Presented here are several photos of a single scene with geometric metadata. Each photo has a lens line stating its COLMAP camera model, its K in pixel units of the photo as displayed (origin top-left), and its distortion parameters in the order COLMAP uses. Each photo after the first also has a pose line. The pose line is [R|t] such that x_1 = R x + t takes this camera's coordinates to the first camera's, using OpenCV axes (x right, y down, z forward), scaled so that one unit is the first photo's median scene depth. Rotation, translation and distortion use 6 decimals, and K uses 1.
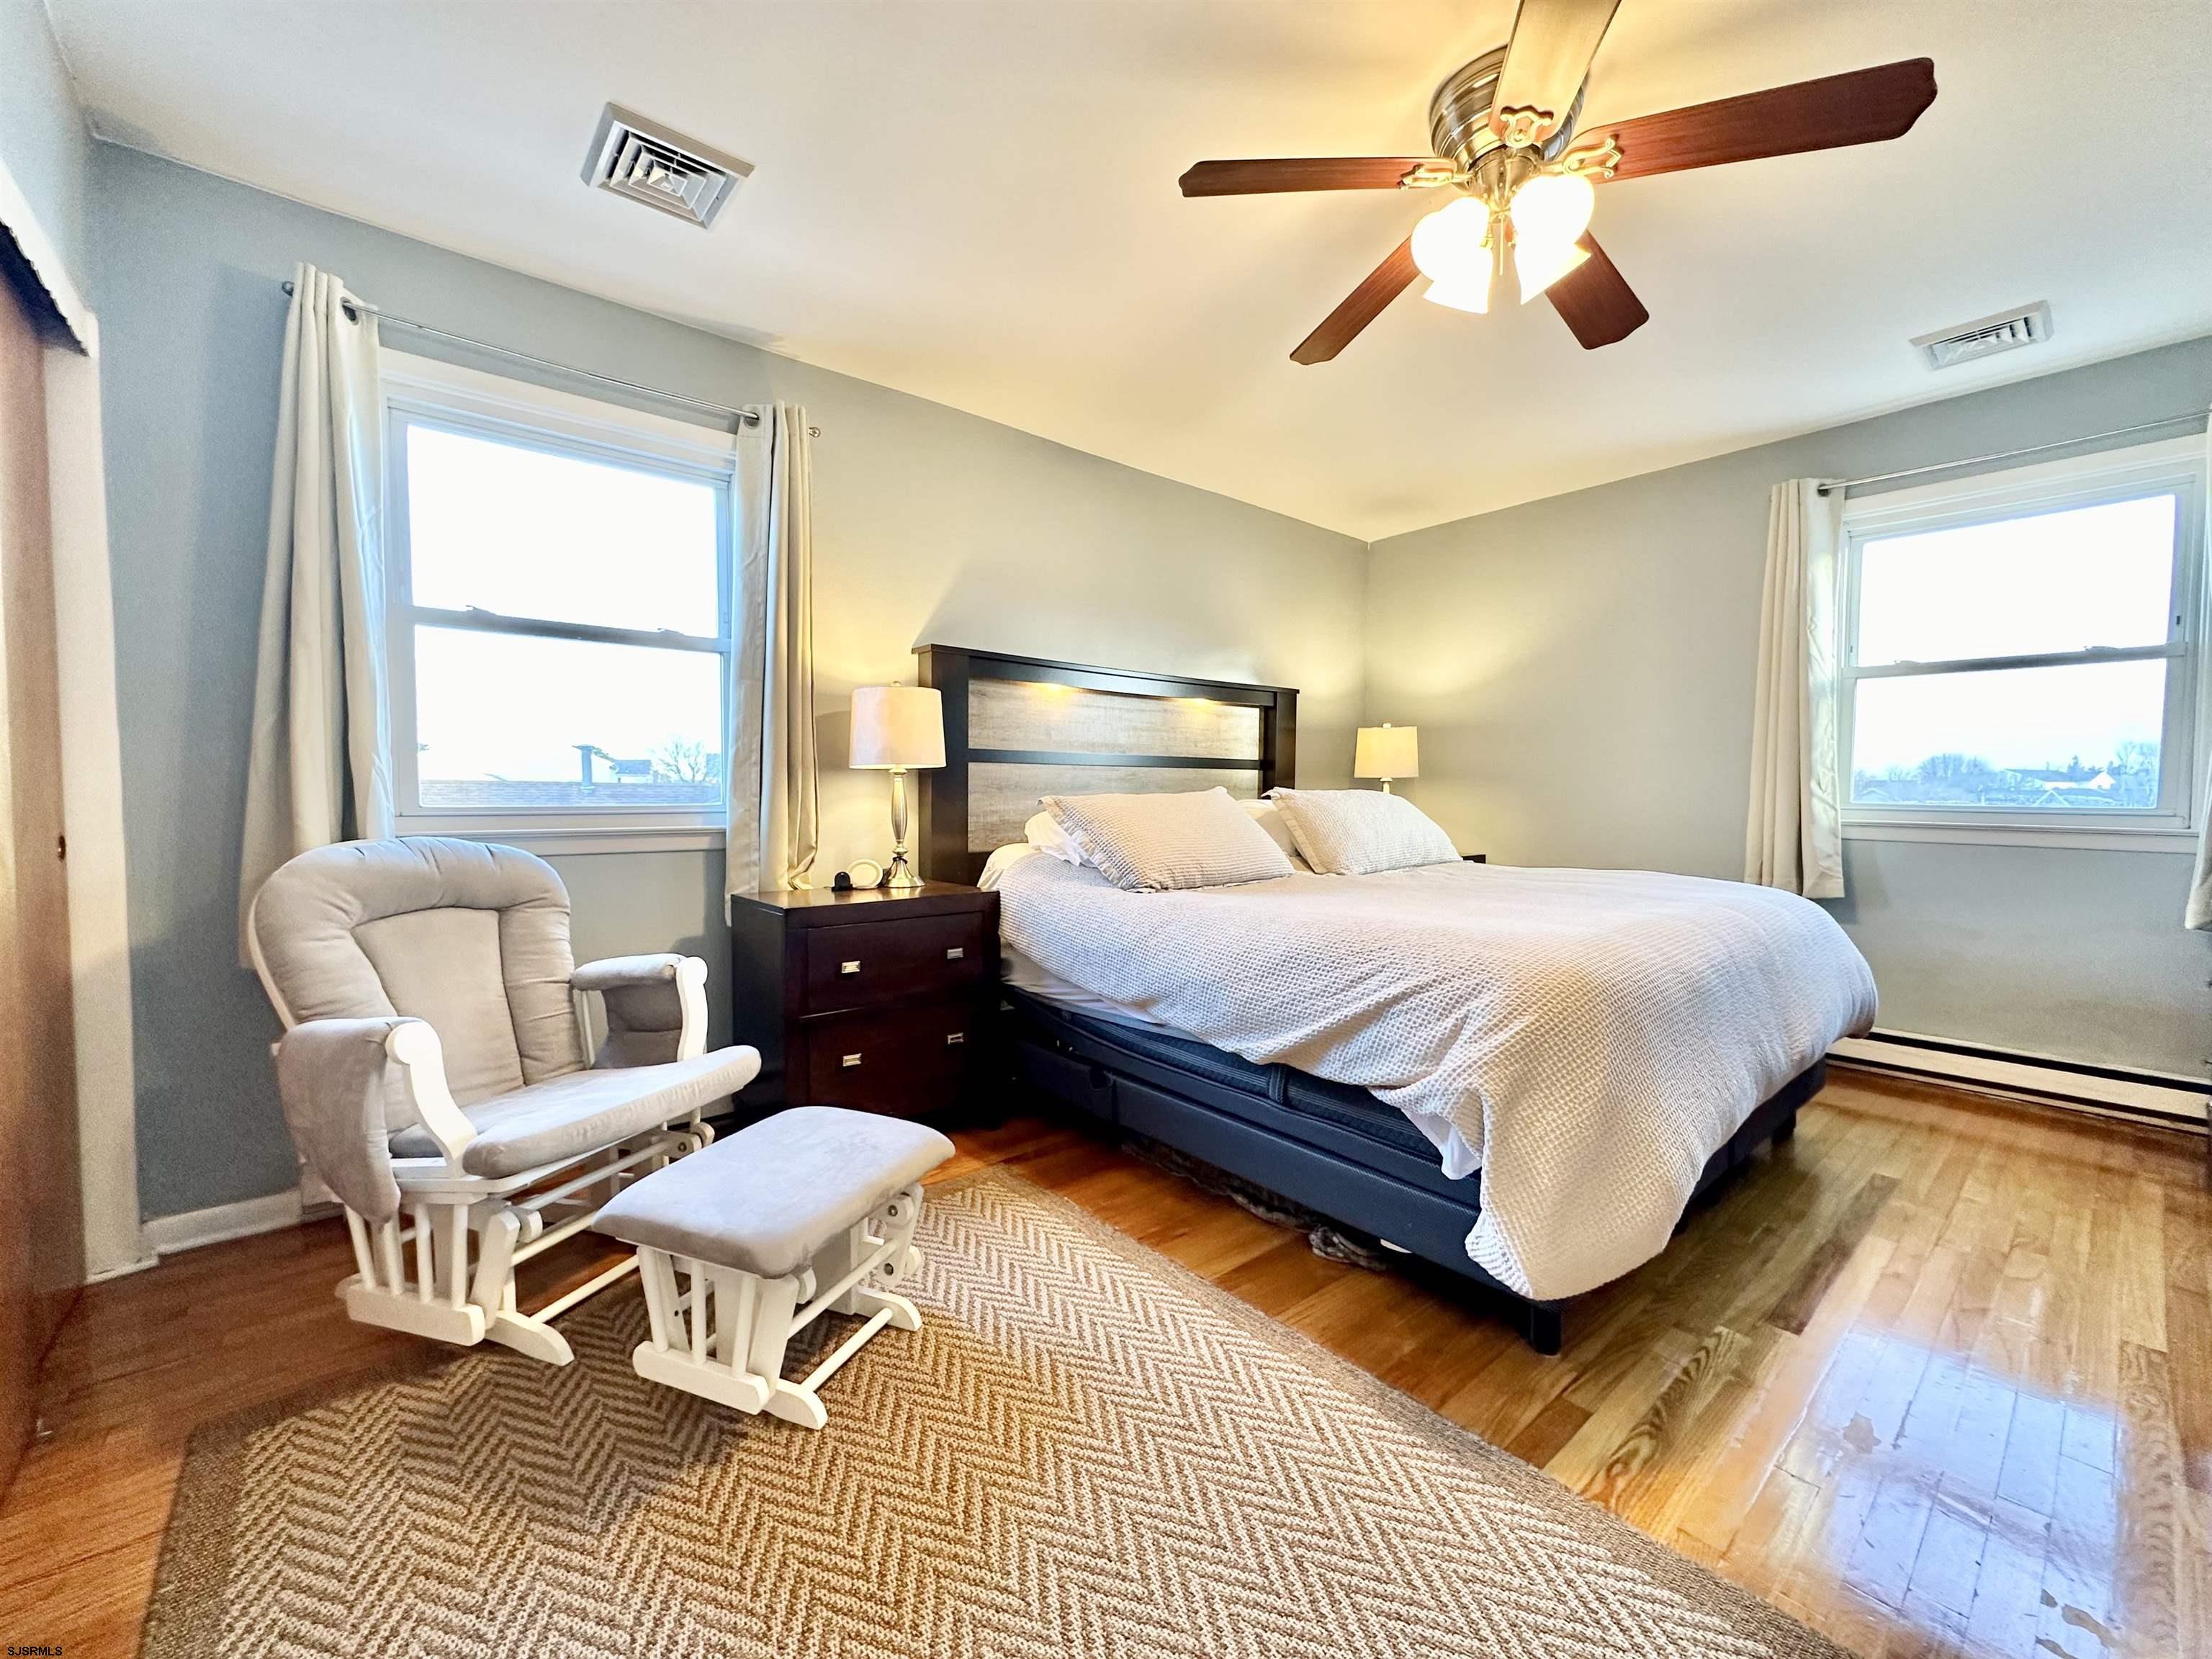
lens RADIAL K [[882.3, 0, 1107.5], [0, 882.3, 830.0], [0, 0, 1]] dist [-0.004381, 0.000965]
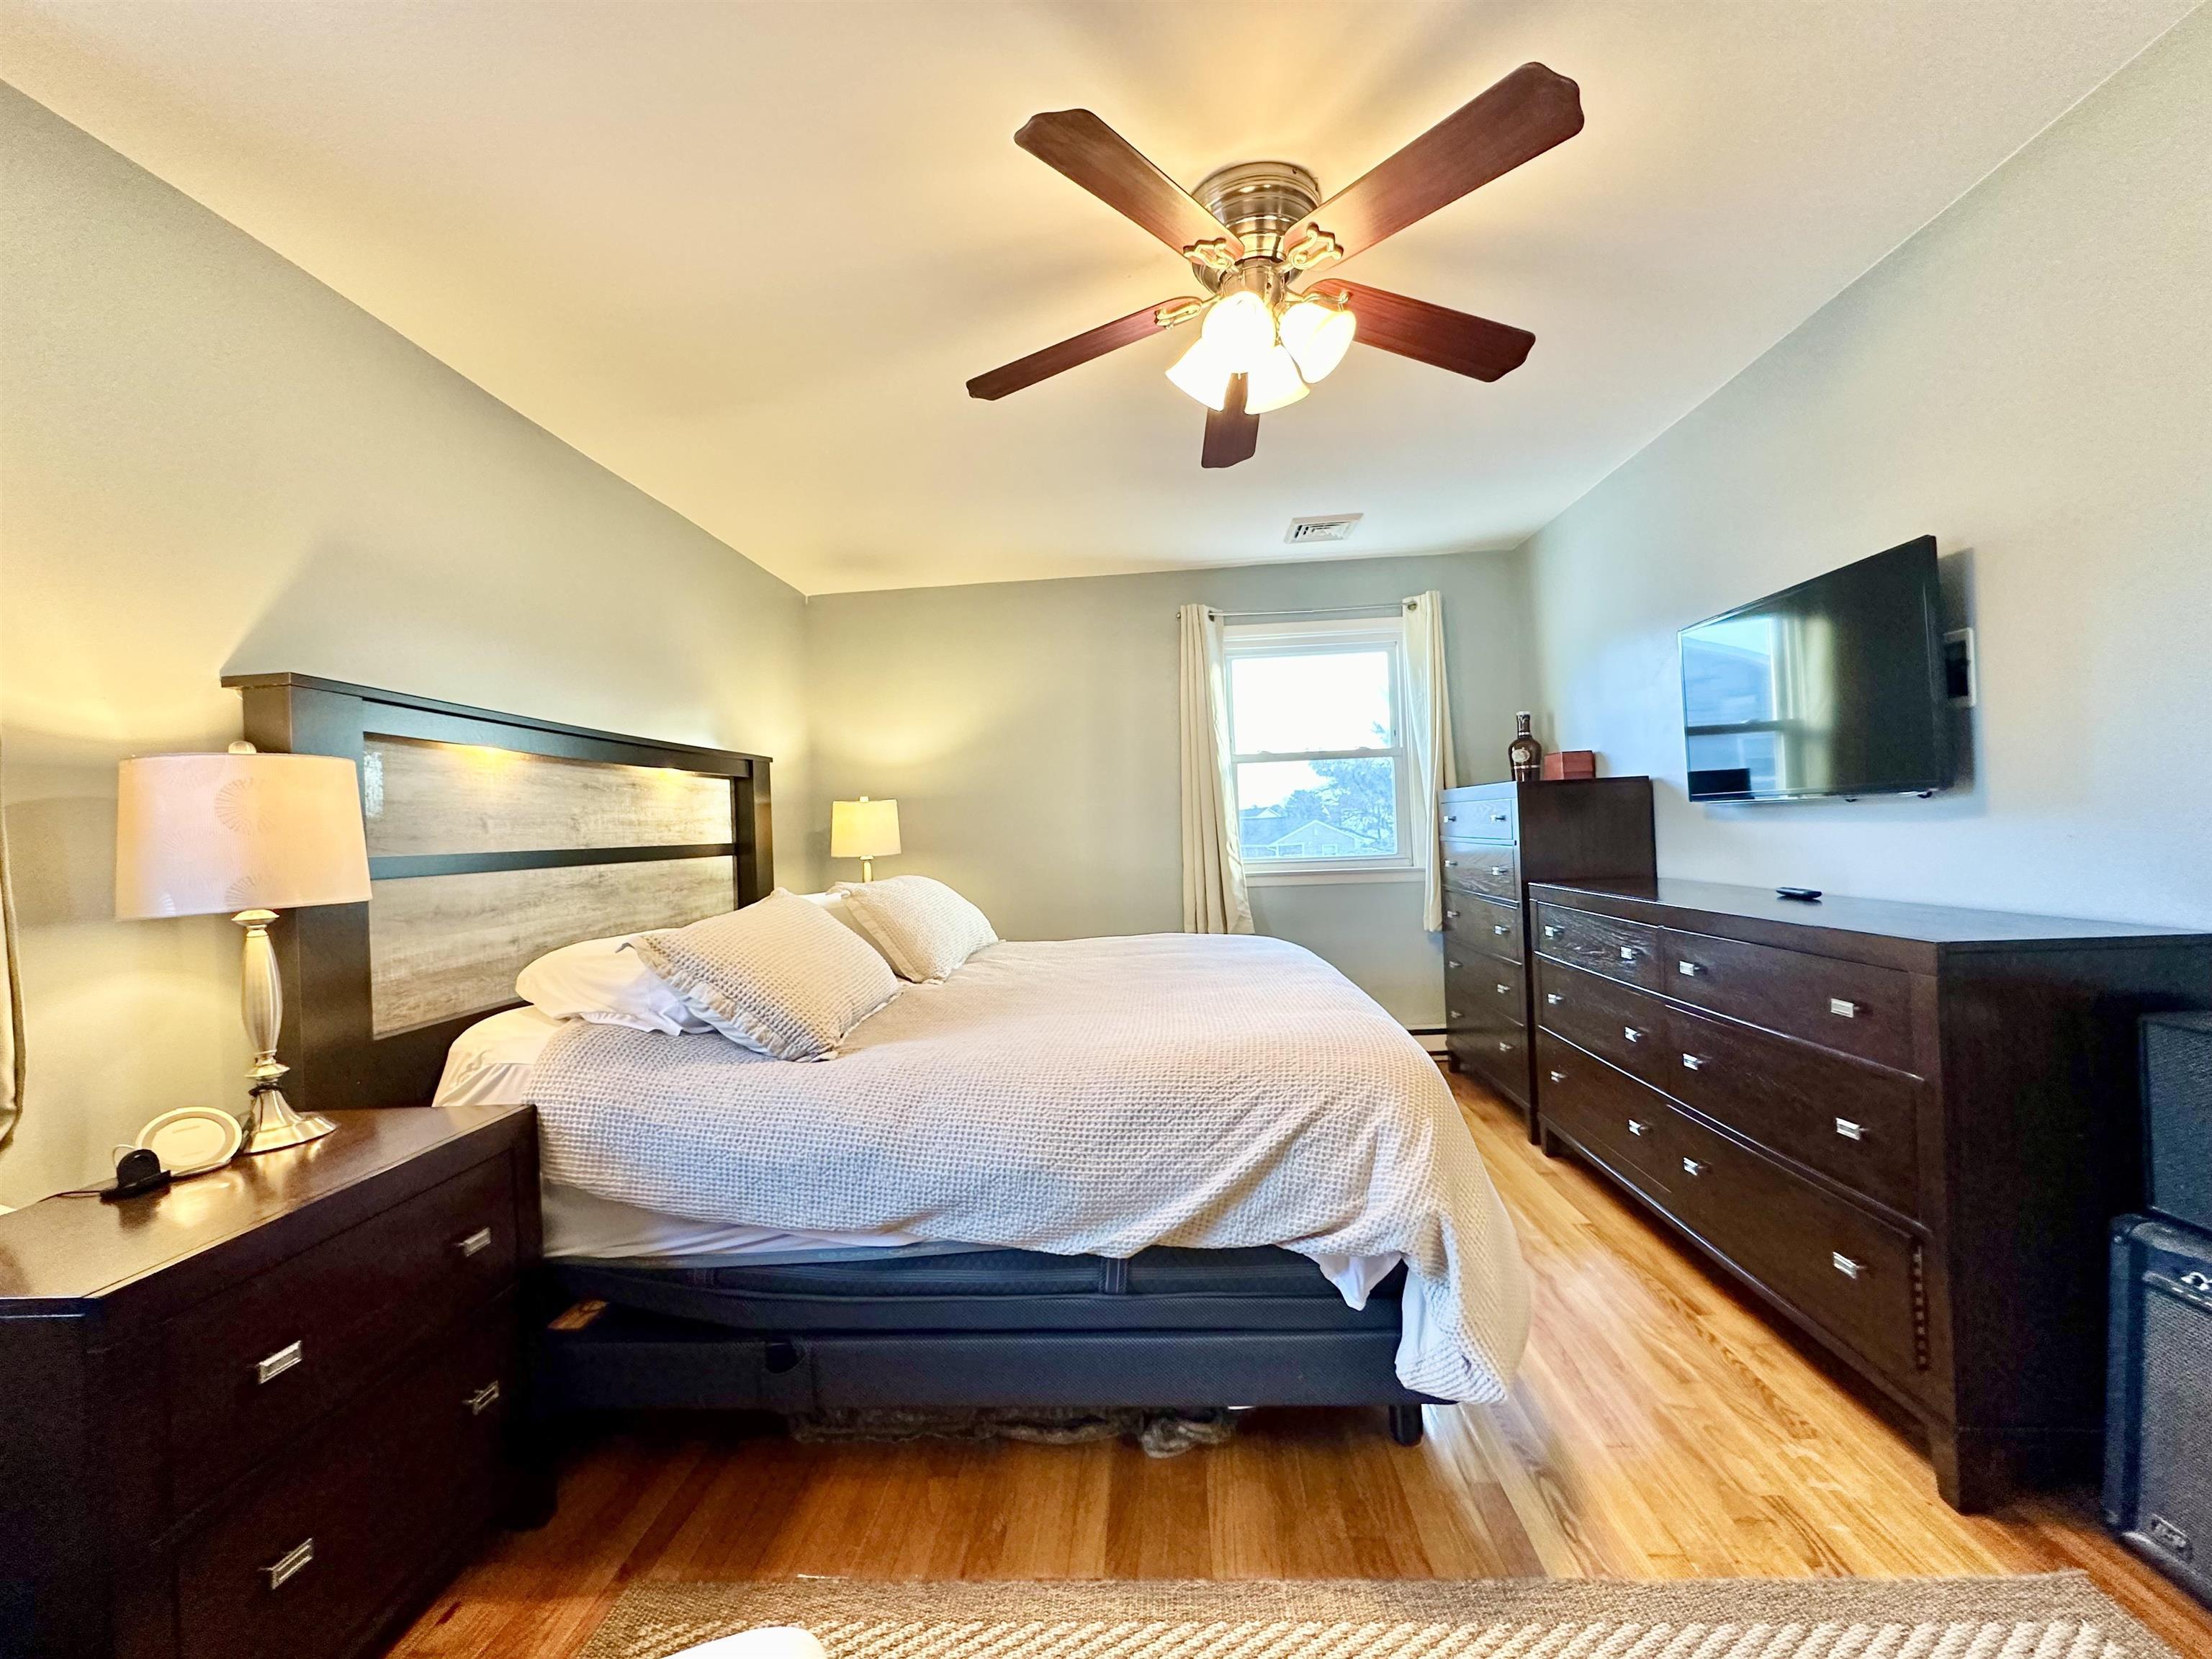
lens RADIAL K [[882.3, 0, 1107.5], [0, 882.3, 830.0], [0, 0, 1]] dist [-0.004381, 0.000965]
pose [[0.689893, -0.035684, 0.723031, -0.308755], [0.080057, 0.996419, -0.027211, -0.074661], [-0.719471, 0.076656, 0.690279, 0.340794]]
